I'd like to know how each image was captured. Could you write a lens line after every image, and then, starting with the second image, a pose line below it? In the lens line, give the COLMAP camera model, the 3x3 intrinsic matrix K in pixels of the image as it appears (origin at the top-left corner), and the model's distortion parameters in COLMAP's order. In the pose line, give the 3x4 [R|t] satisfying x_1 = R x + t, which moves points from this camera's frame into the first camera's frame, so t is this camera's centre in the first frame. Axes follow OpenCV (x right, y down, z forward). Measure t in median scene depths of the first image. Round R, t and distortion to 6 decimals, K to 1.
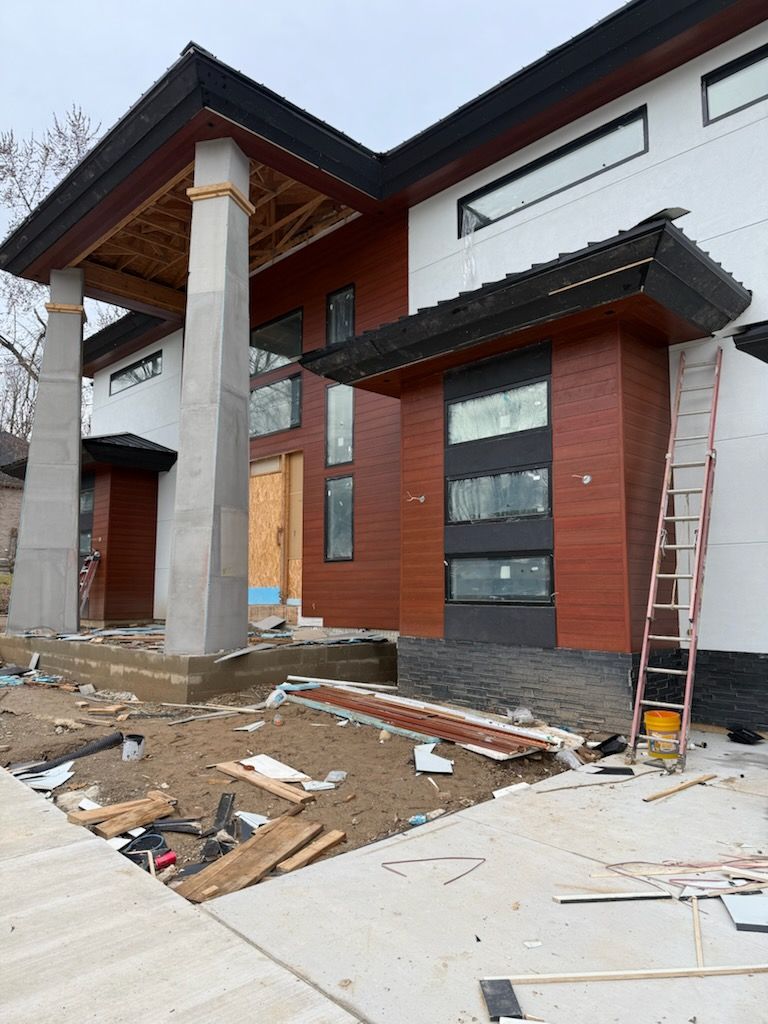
lens RADIAL K [[698.2, 0, 384.0], [0, 698.2, 512.0], [0, 0, 1]] dist [0.106481, -0.192144]
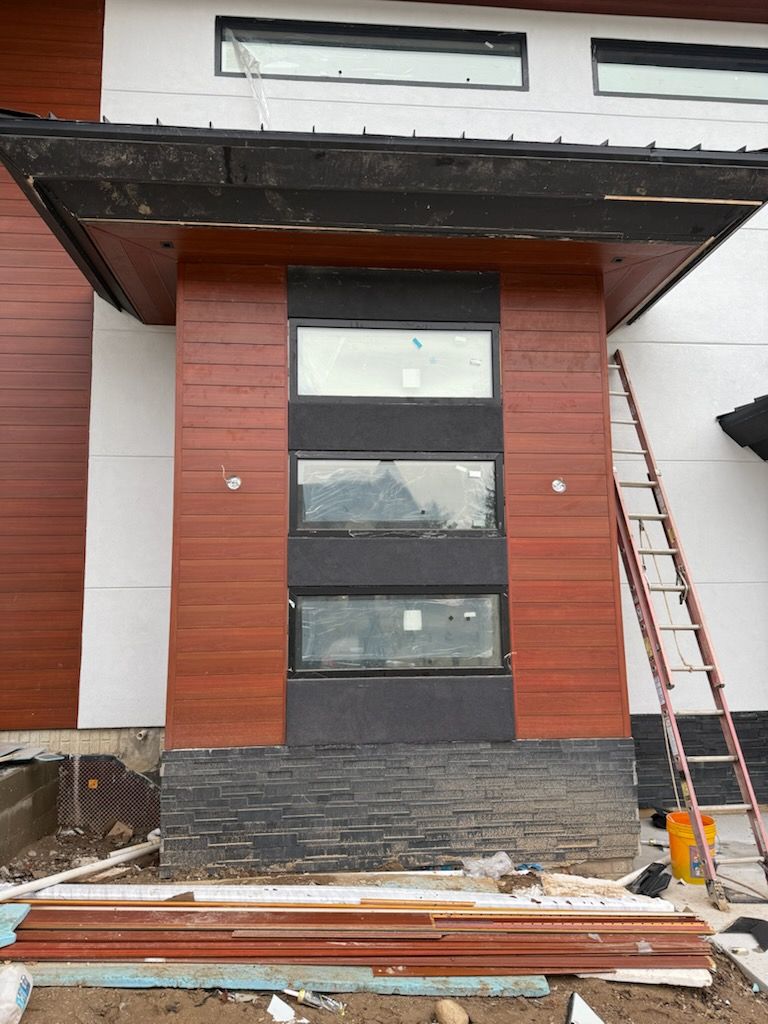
lens RADIAL K [[698.2, 0, 384.0], [0, 698.2, 512.0], [0, 0, 1]] dist [0.106481, -0.192144]
pose [[0.631053, 0.093661, 0.770065, -0.332106], [-0.073398, 0.995440, -0.060925, 0.032189], [-0.772259, -0.018075, 0.635050, 0.656655]]
